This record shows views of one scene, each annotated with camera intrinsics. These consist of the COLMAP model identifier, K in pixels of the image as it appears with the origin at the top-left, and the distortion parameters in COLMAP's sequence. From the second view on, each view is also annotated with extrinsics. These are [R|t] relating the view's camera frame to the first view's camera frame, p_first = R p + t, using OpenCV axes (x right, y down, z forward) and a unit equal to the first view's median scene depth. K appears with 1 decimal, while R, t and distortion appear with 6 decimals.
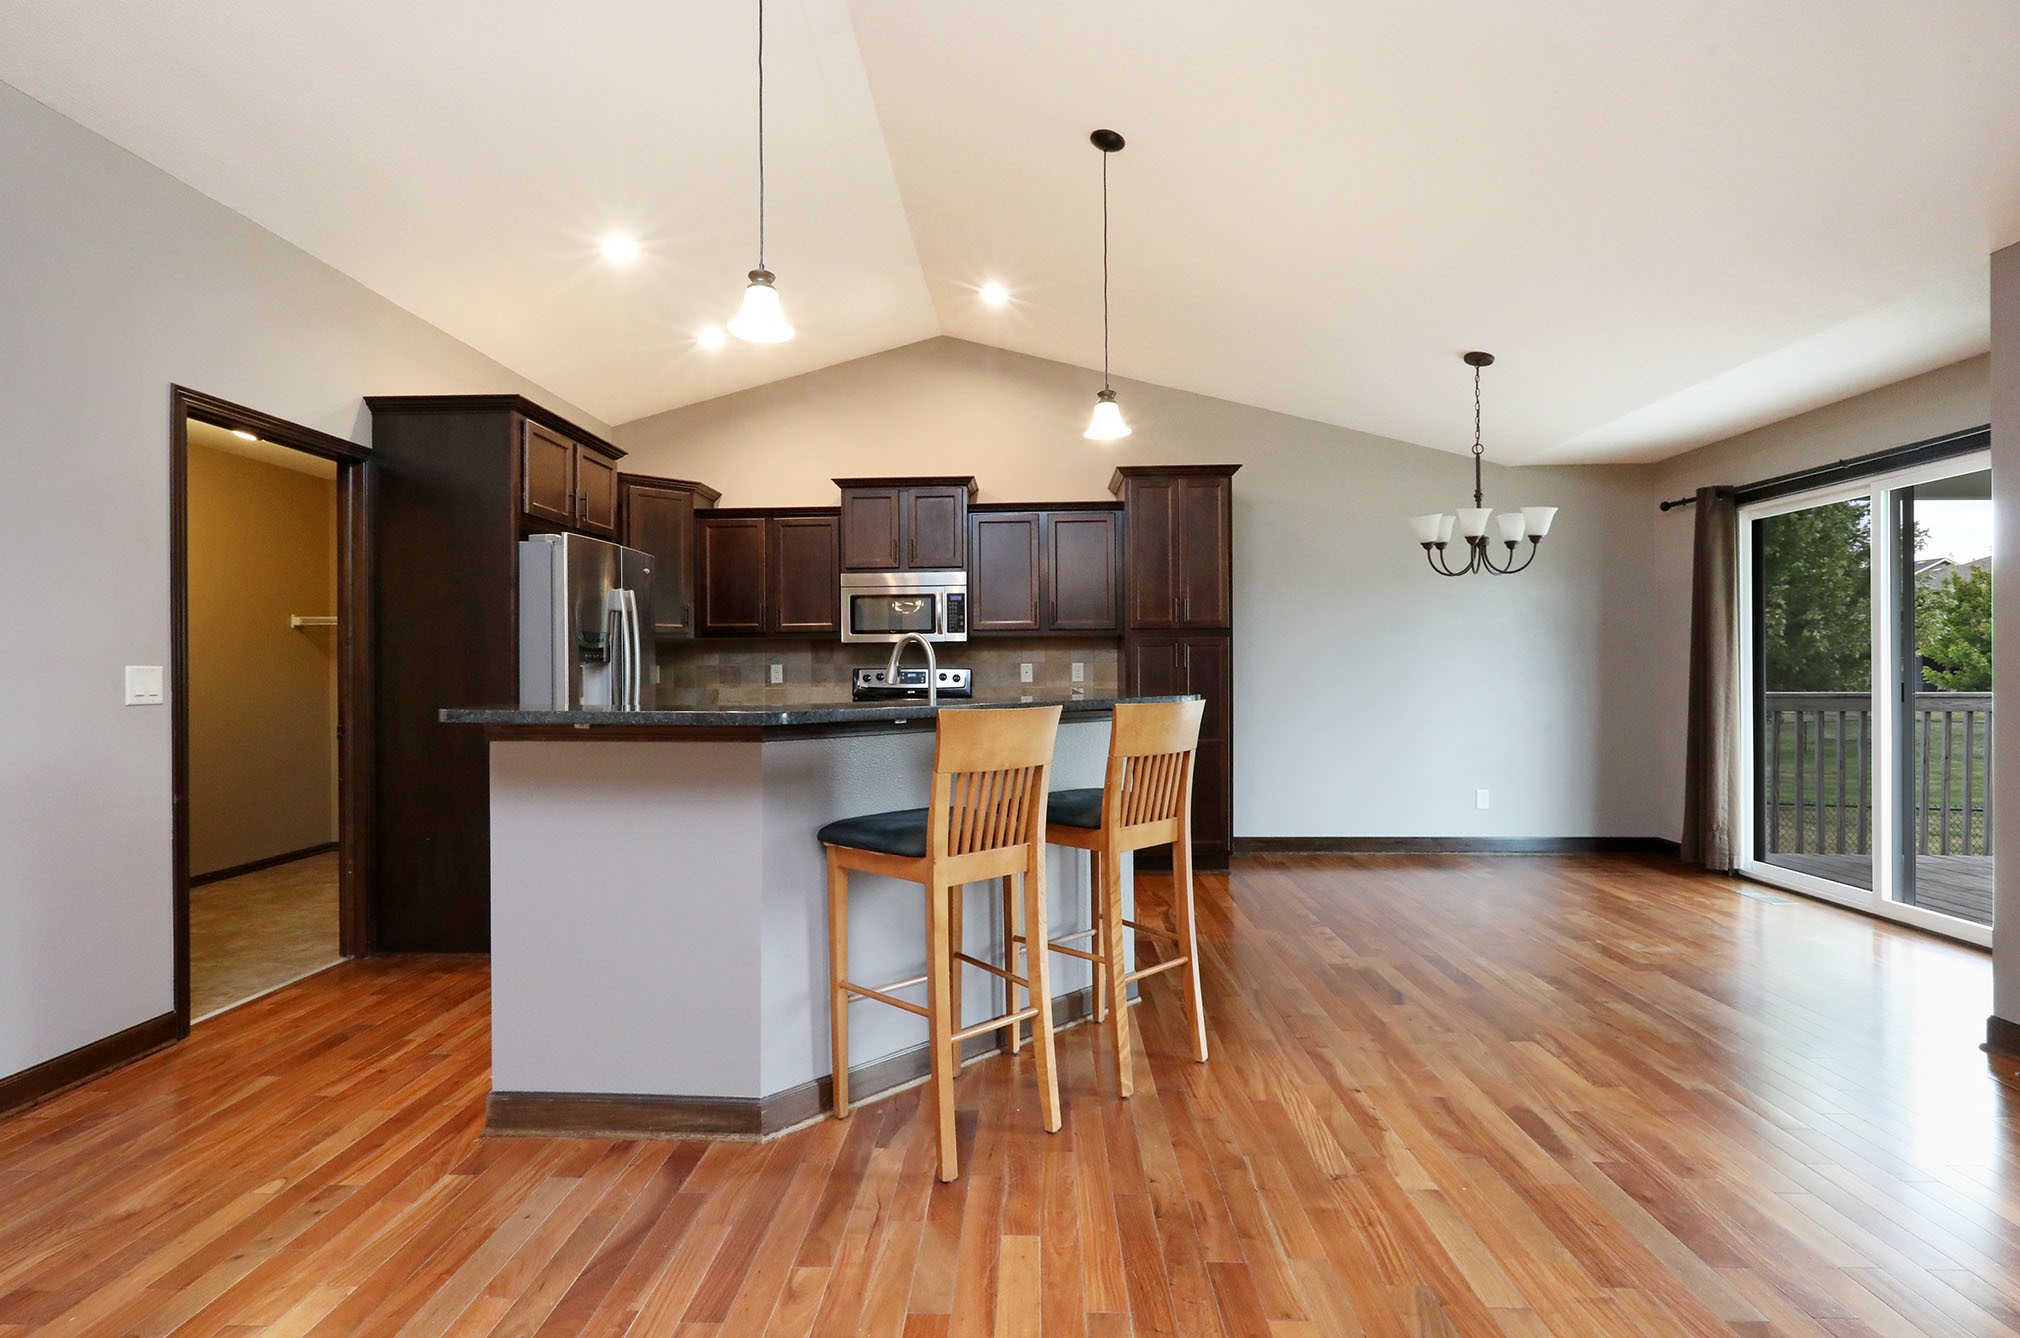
lens RADIAL K [[952.3, 0, 1002.8], [0, 952.3, 664.2], [0, 0, 1]] dist [-0.002796, 0.000247]
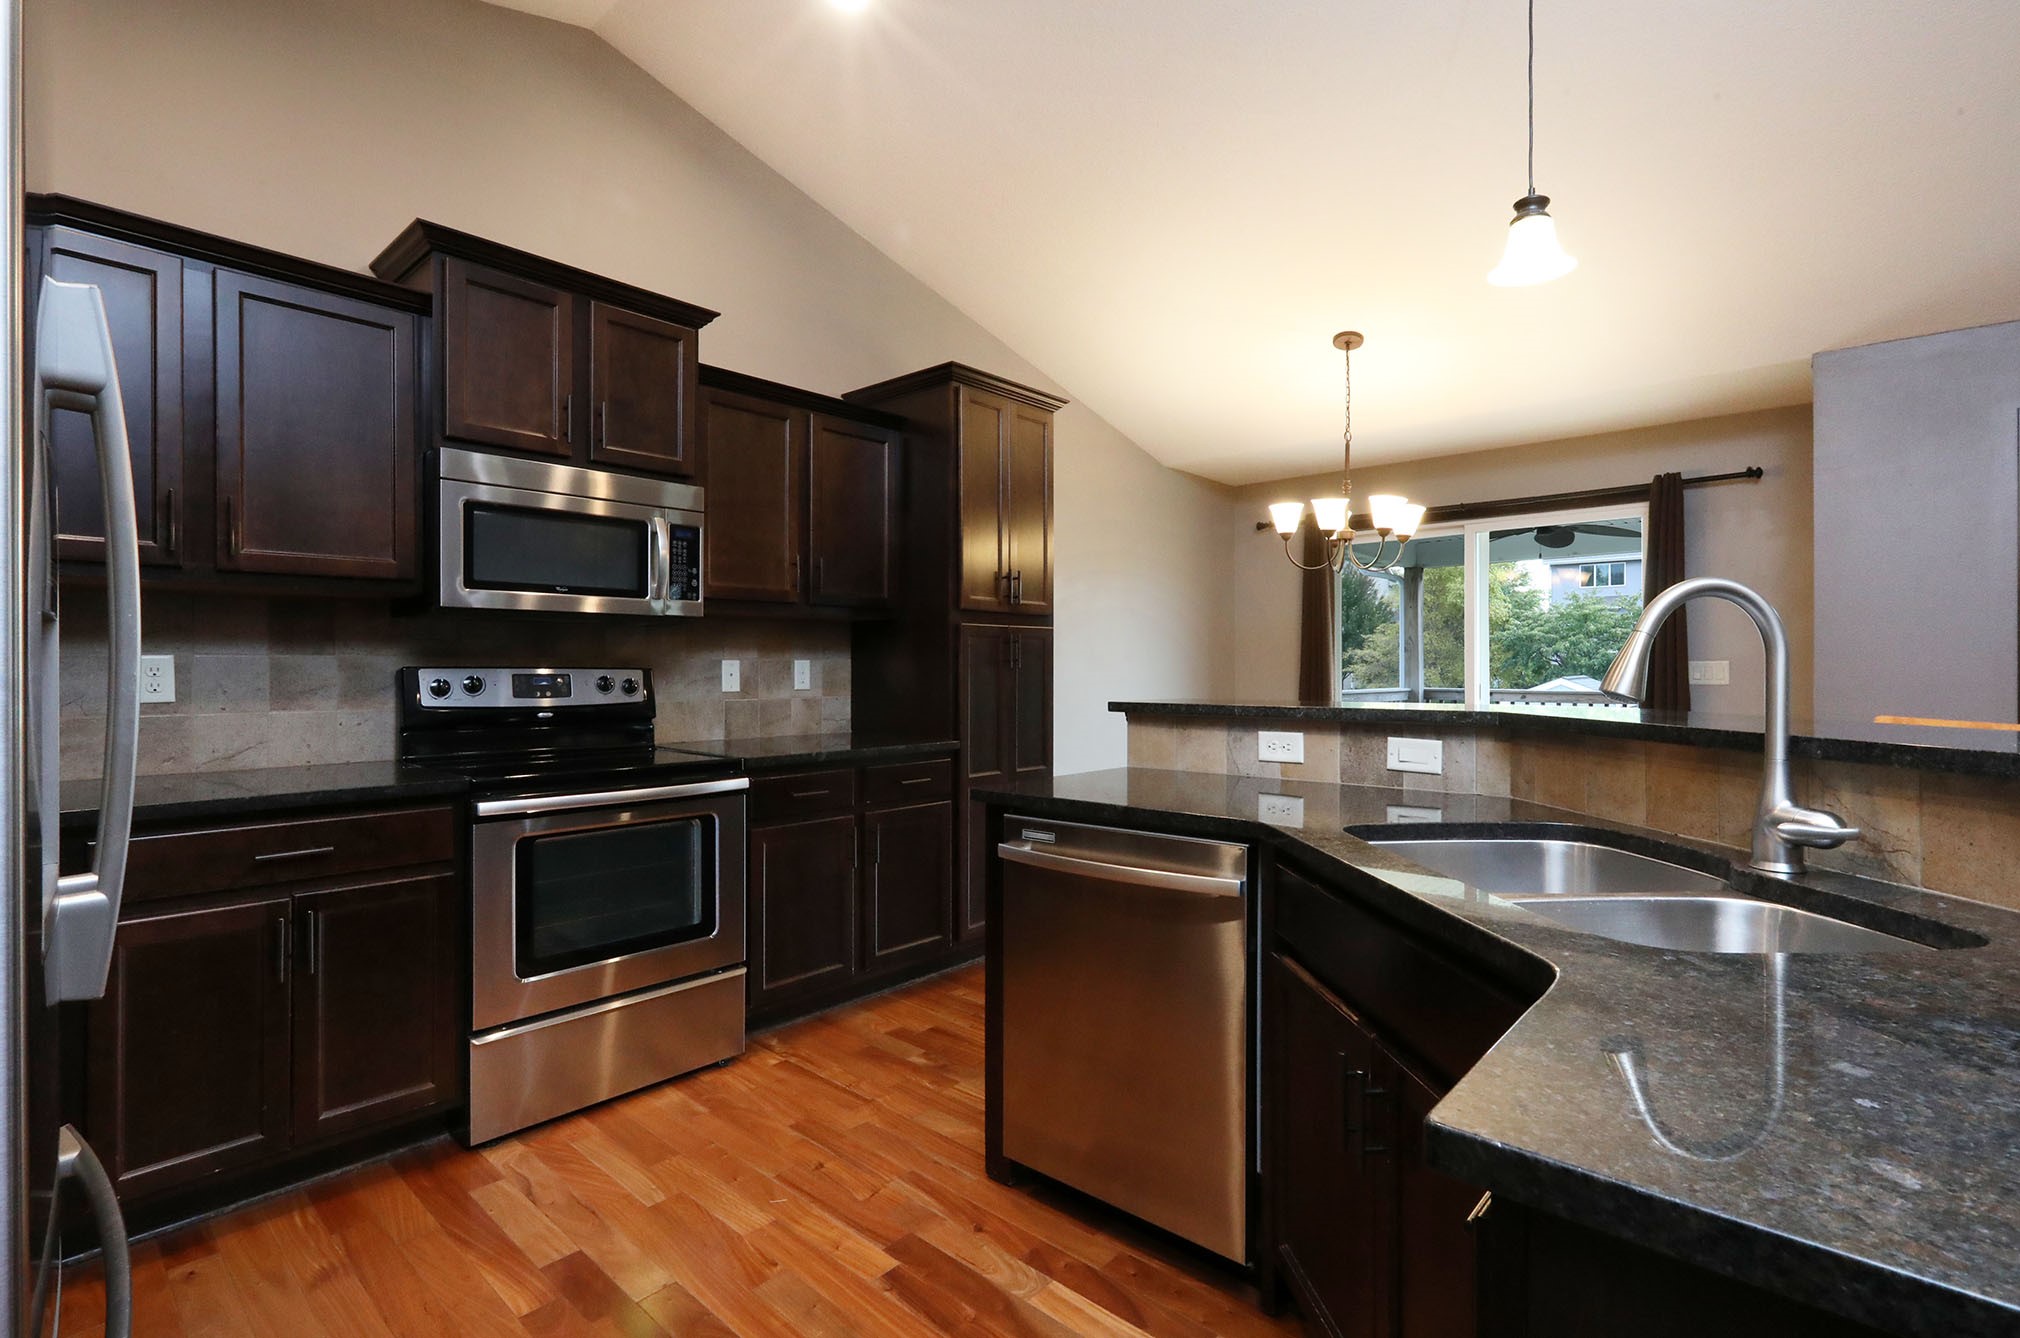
lens RADIAL K [[931.4, 0, 990.8], [0, 931.4, 677.2], [0, 0, 1]] dist [-0.009289, 0.000214]
pose [[0.636000, -0.000584, 0.771689, -0.362748], [-0.005327, 0.999973, 0.005147, 0.006456], [-0.771671, -0.007385, 0.635979, 0.582051]]
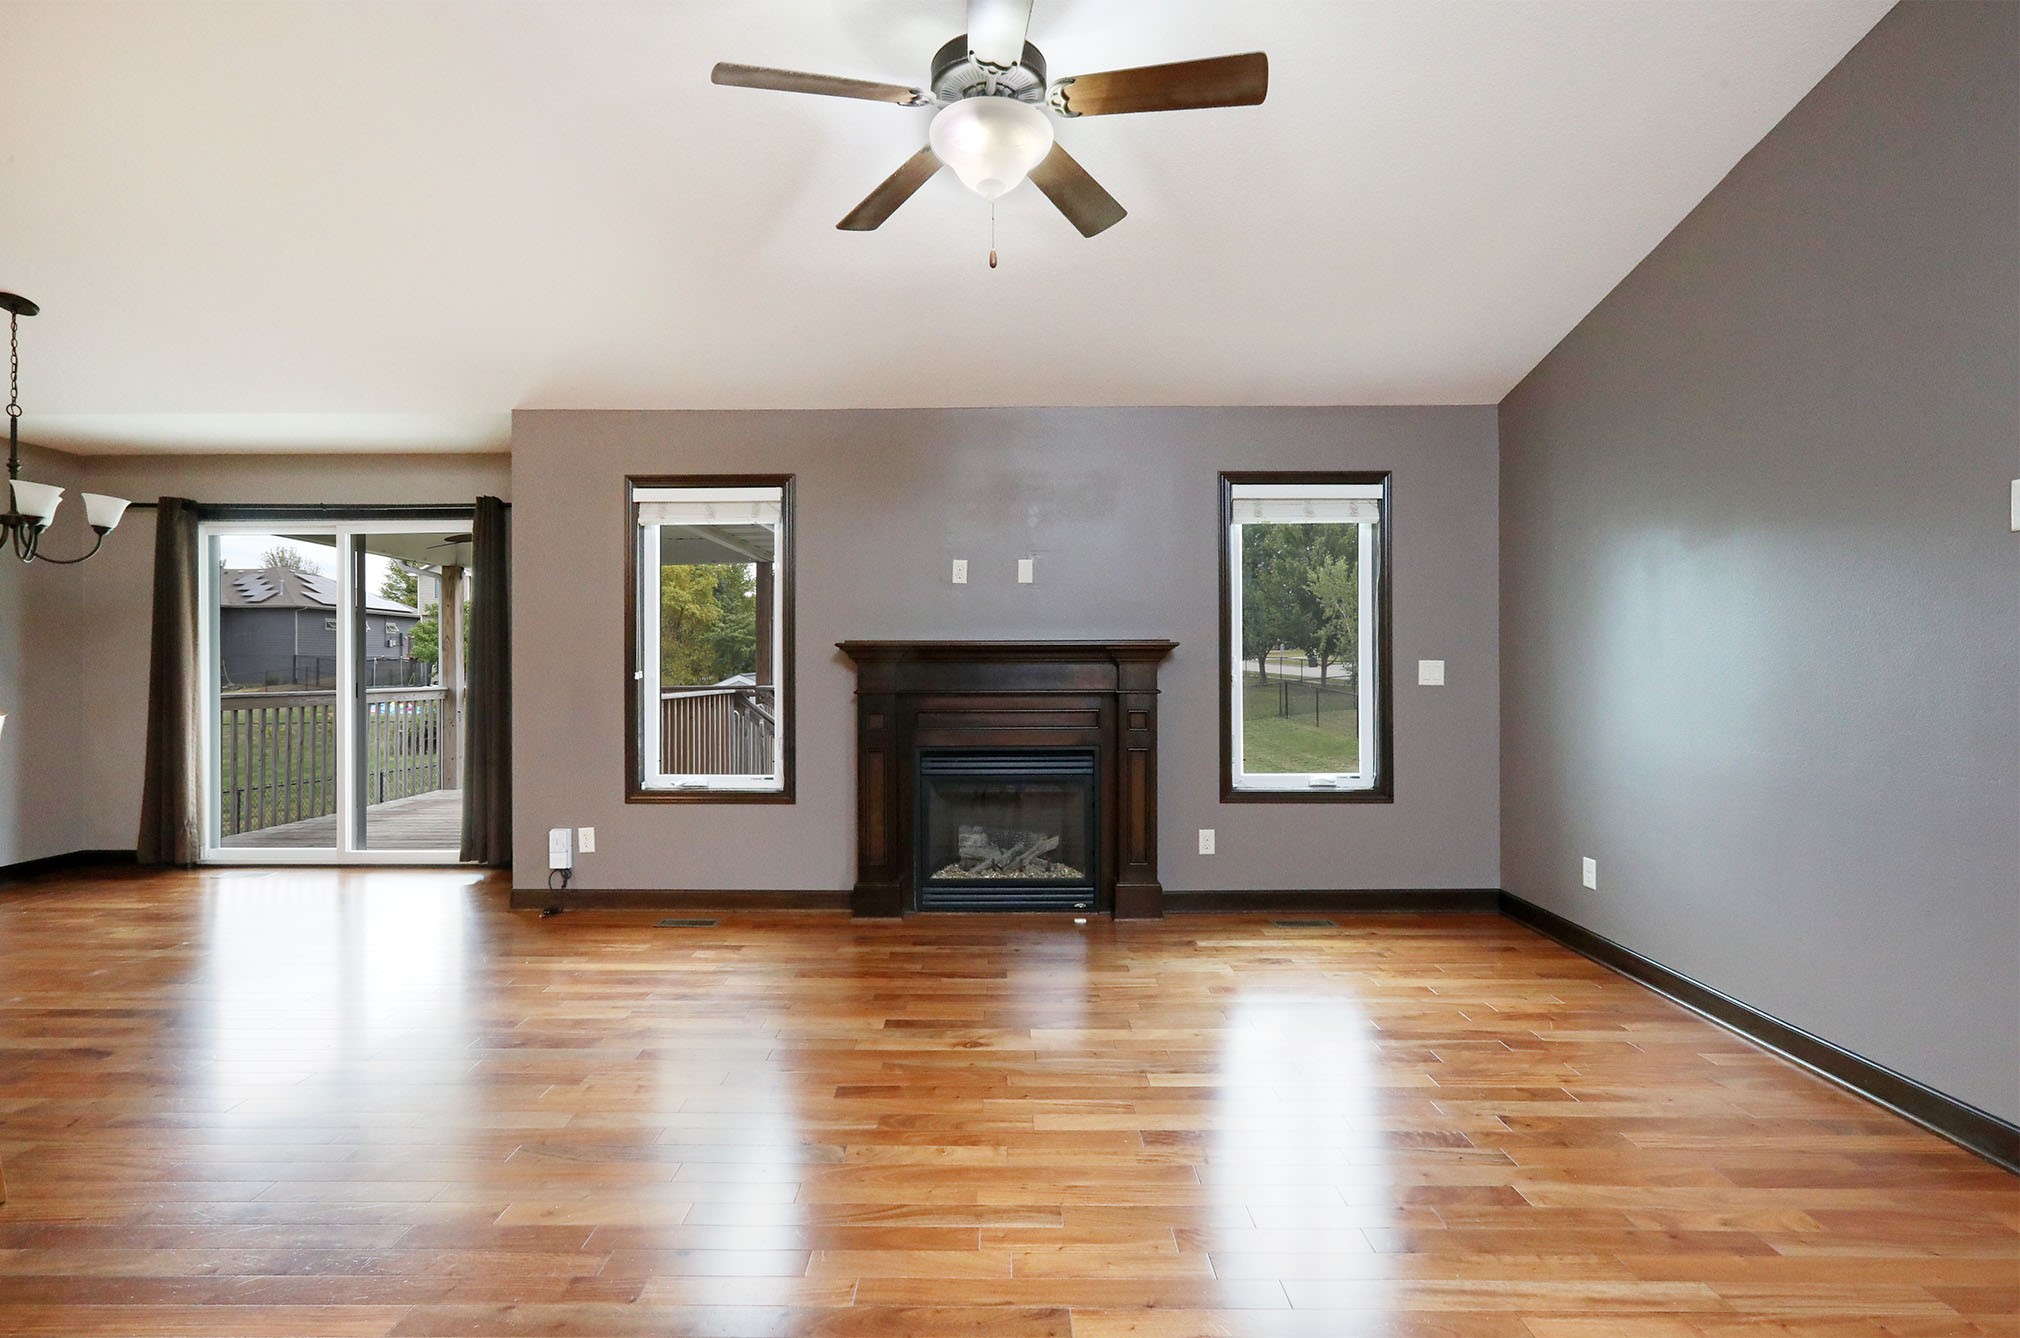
lens RADIAL K [[952.3, 0, 1002.8], [0, 952.3, 664.2], [0, 0, 1]] dist [-0.002796, 0.000247]
pose [[-0.038009, 0.009529, 0.999232, -0.322903], [-0.002433, 0.999951, -0.009628, 0.003990], [-0.999274, -0.002798, -0.037984, 0.131927]]
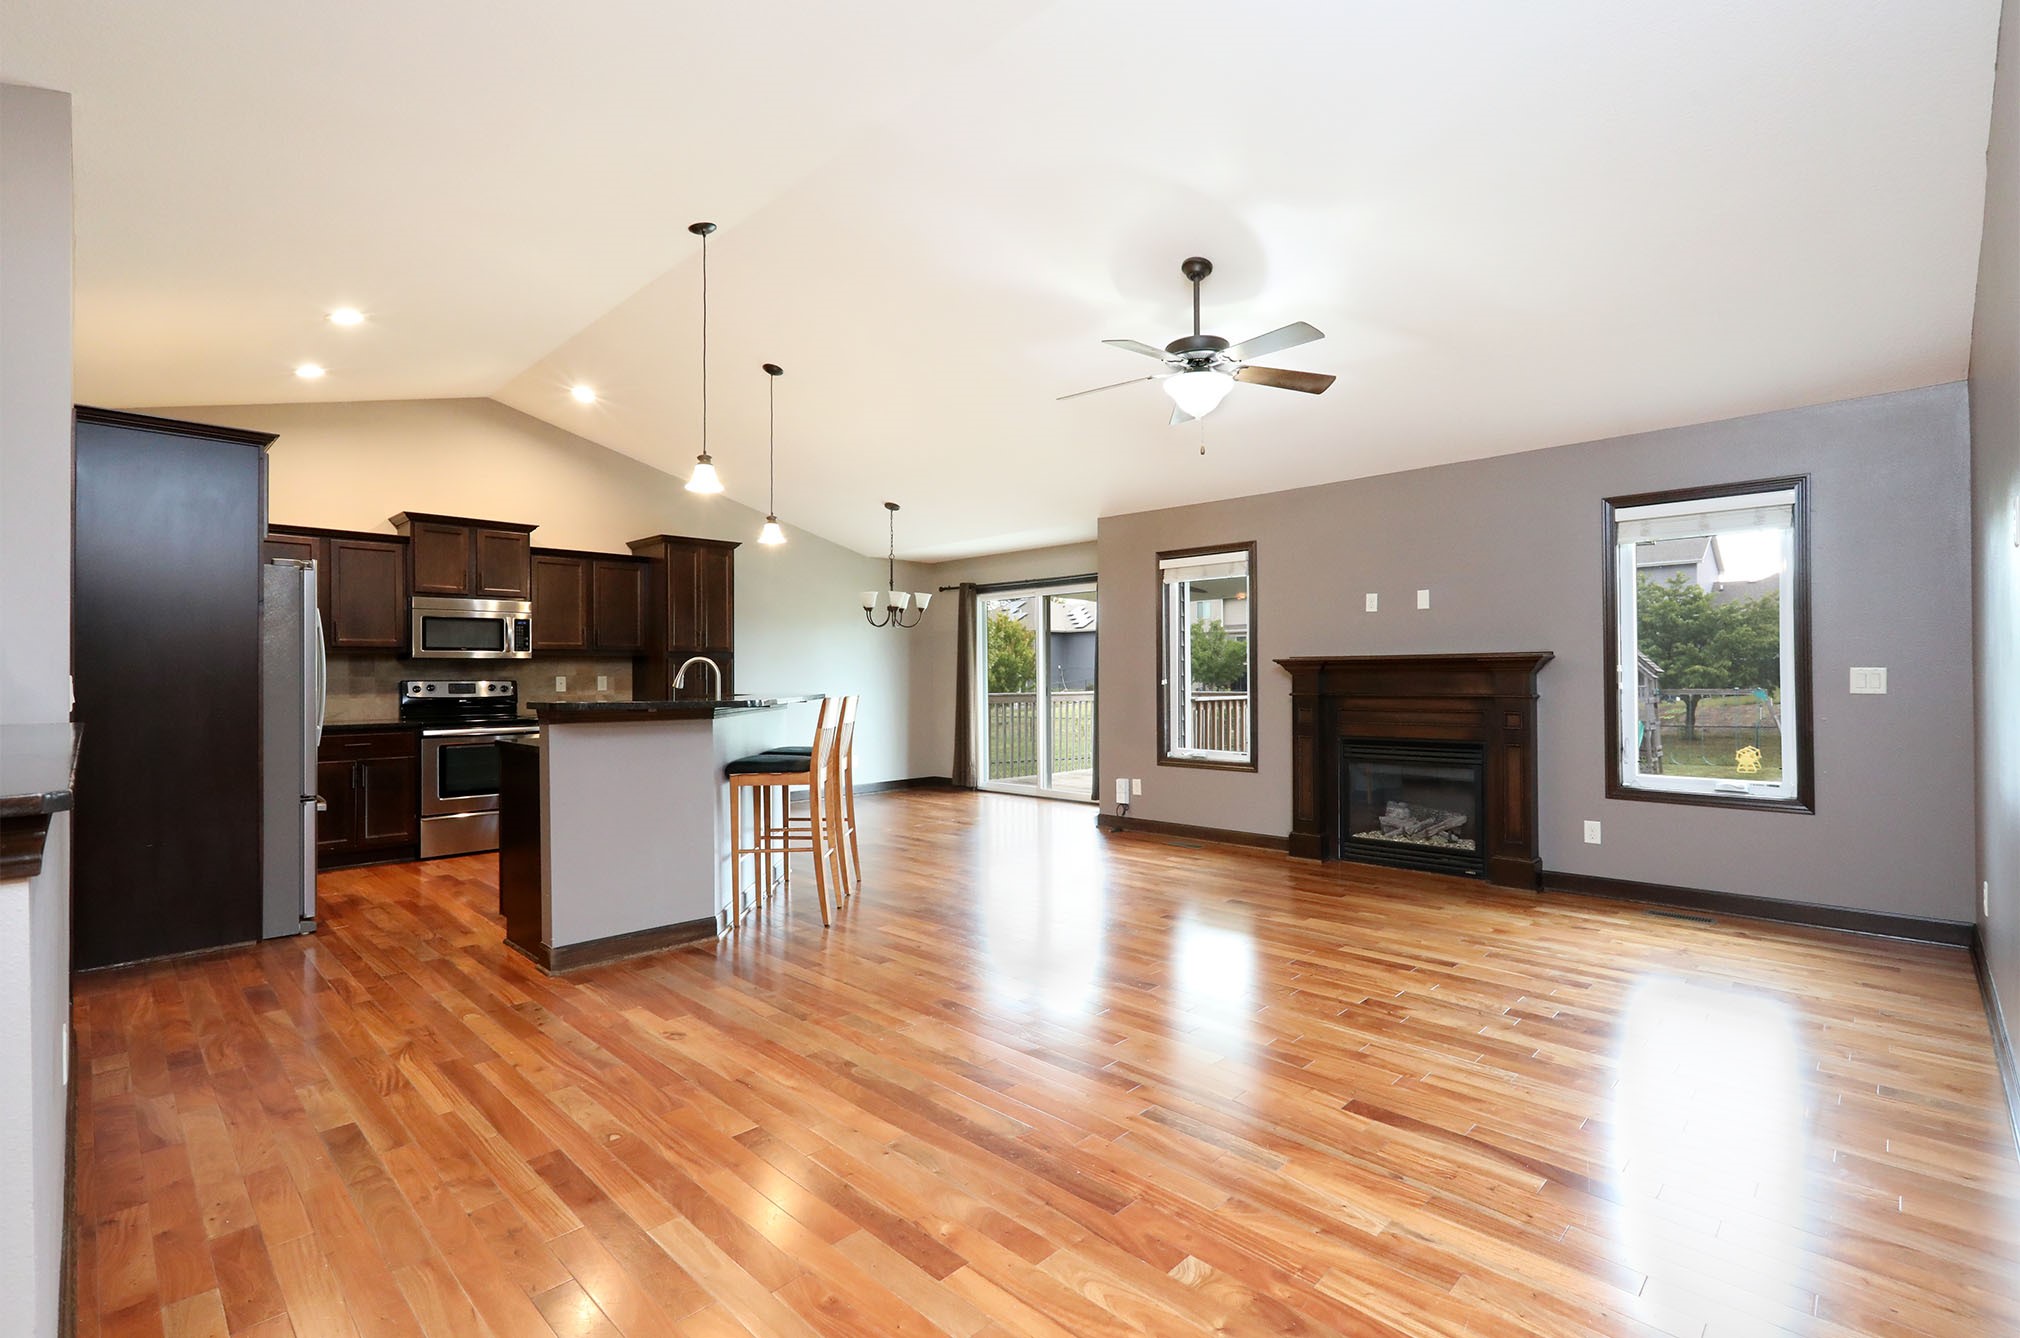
lens RADIAL K [[939.3, 0, 1010.0], [0, 939.3, 669.0], [0, 0, 1]] dist [-0.018361, 0.010576]
pose [[0.662909, 0.008076, 0.748656, -0.570923], [-0.000815, 0.999949, -0.010065, 0.001341], [-0.748699, 0.006062, 0.662882, -0.281759]]
